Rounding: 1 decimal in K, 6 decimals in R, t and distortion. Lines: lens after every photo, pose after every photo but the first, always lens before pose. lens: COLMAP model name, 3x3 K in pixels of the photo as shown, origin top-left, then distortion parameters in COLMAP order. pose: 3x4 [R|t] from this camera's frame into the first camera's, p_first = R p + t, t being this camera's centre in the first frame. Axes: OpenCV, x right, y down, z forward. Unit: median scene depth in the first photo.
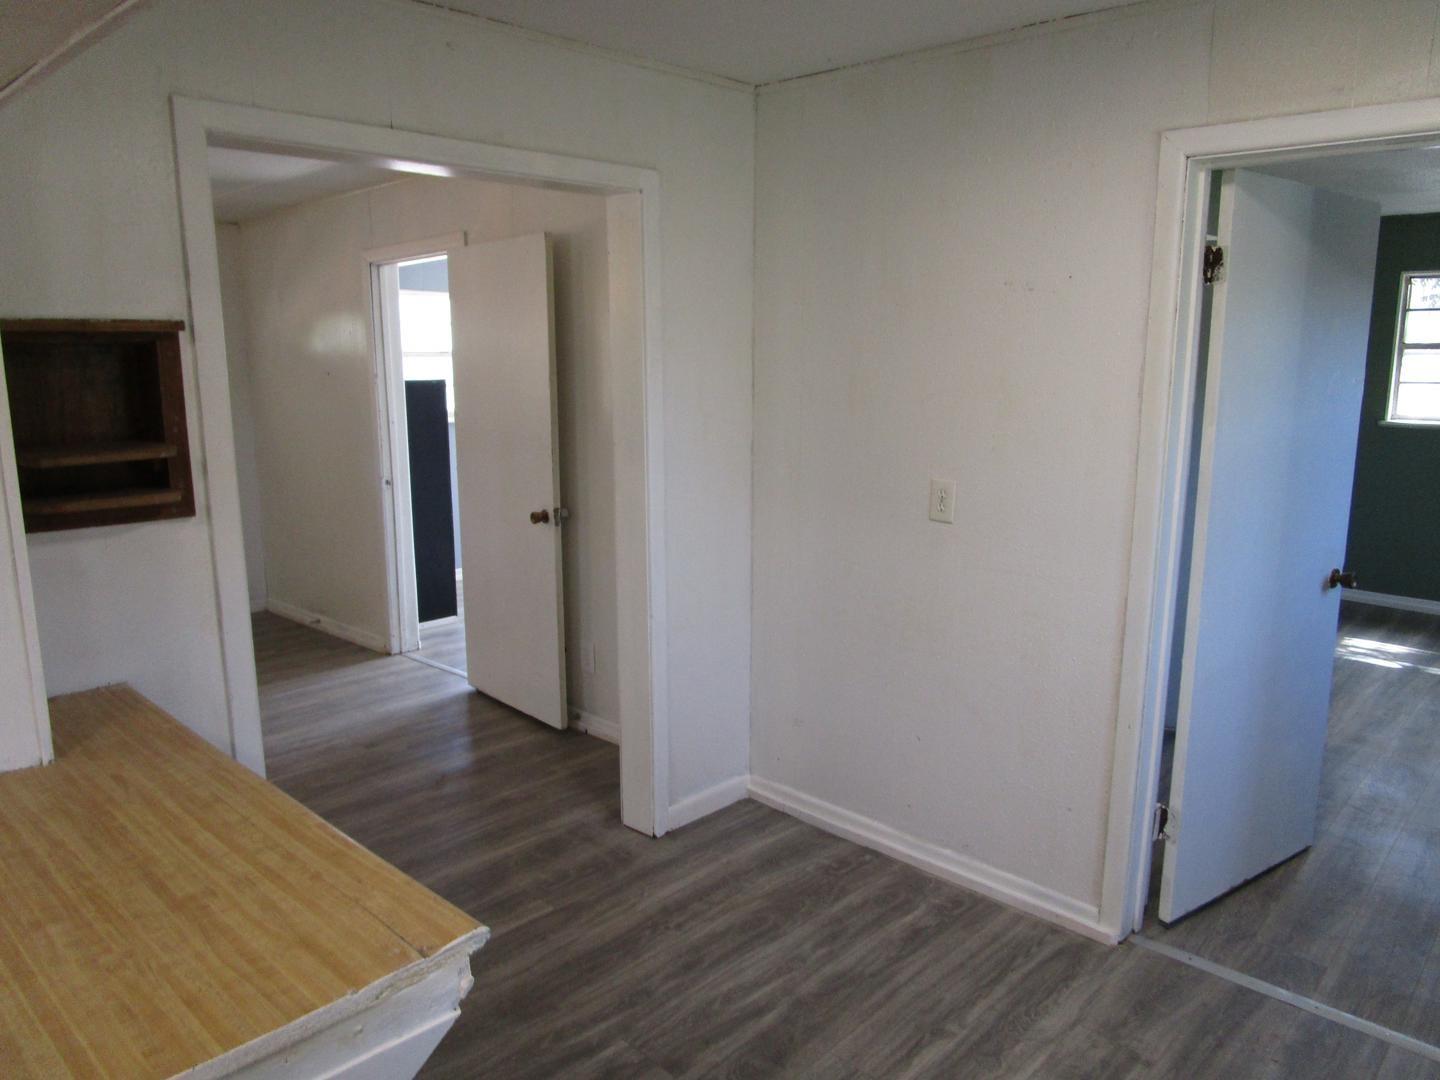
lens RADIAL K [[1015.1, 0, 711.4], [0, 1015.1, 543.1], [0, 0, 1]] dist [-0.034458, 0.006662]
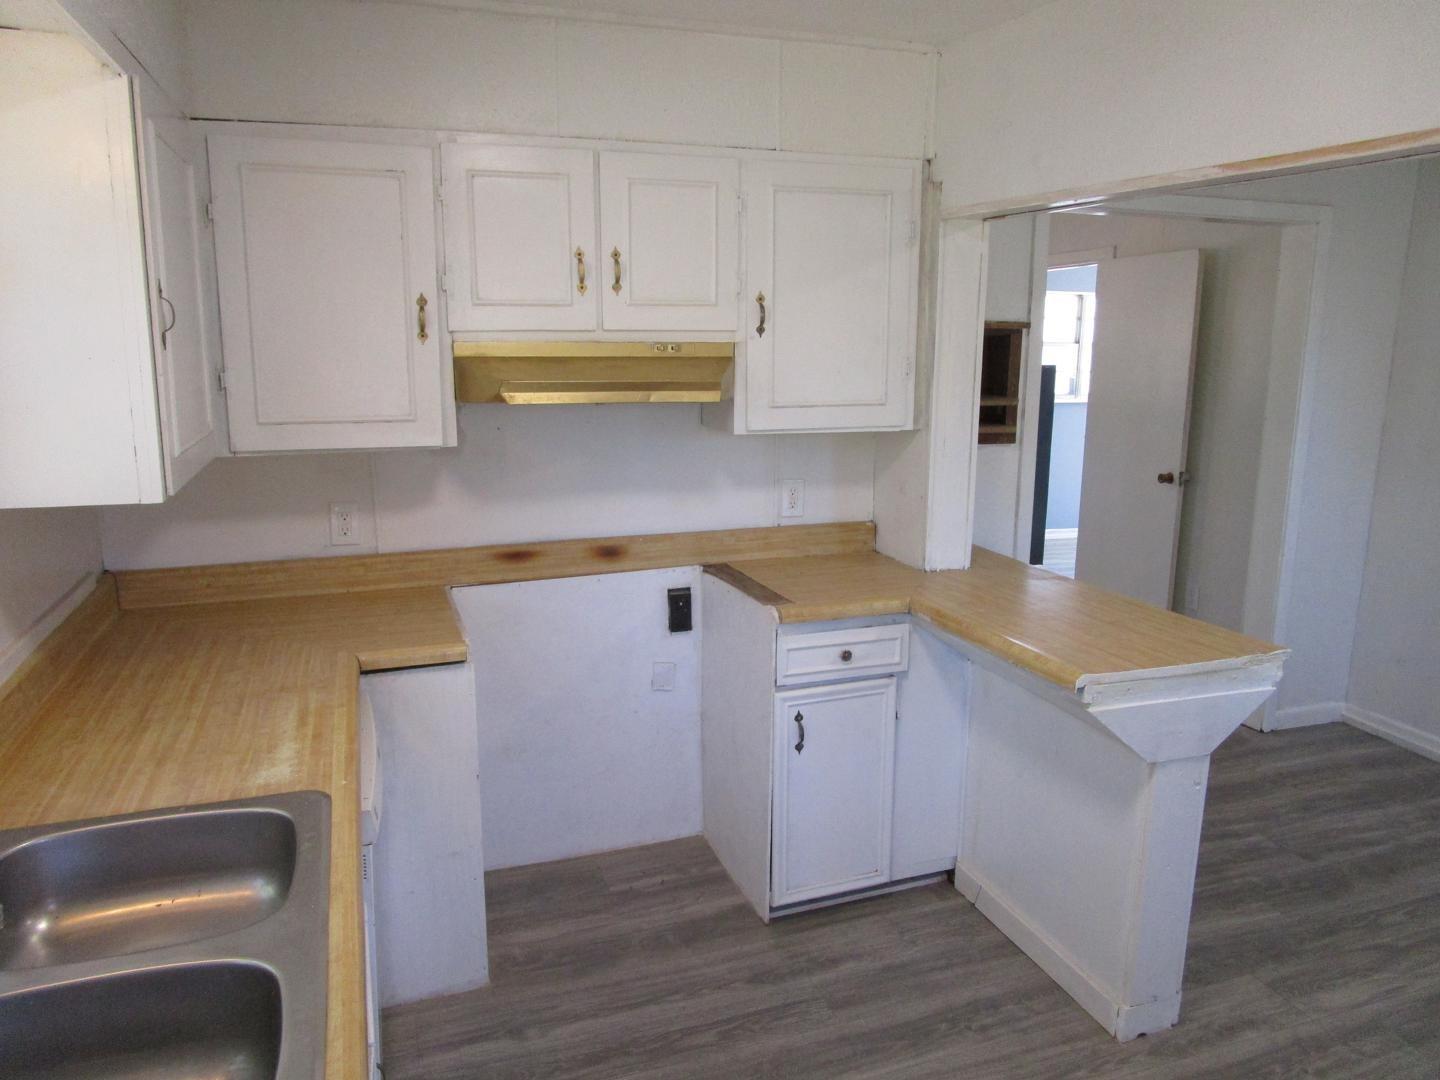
lens RADIAL K [[1015.1, 0, 711.4], [0, 1015.1, 543.1], [0, 0, 1]] dist [-0.034458, 0.006662]
pose [[0.893205, 0.094888, -0.439523, -0.161193], [-0.091218, 0.995393, 0.029519, 0.094107], [0.440299, 0.013726, 0.897746, -0.489939]]
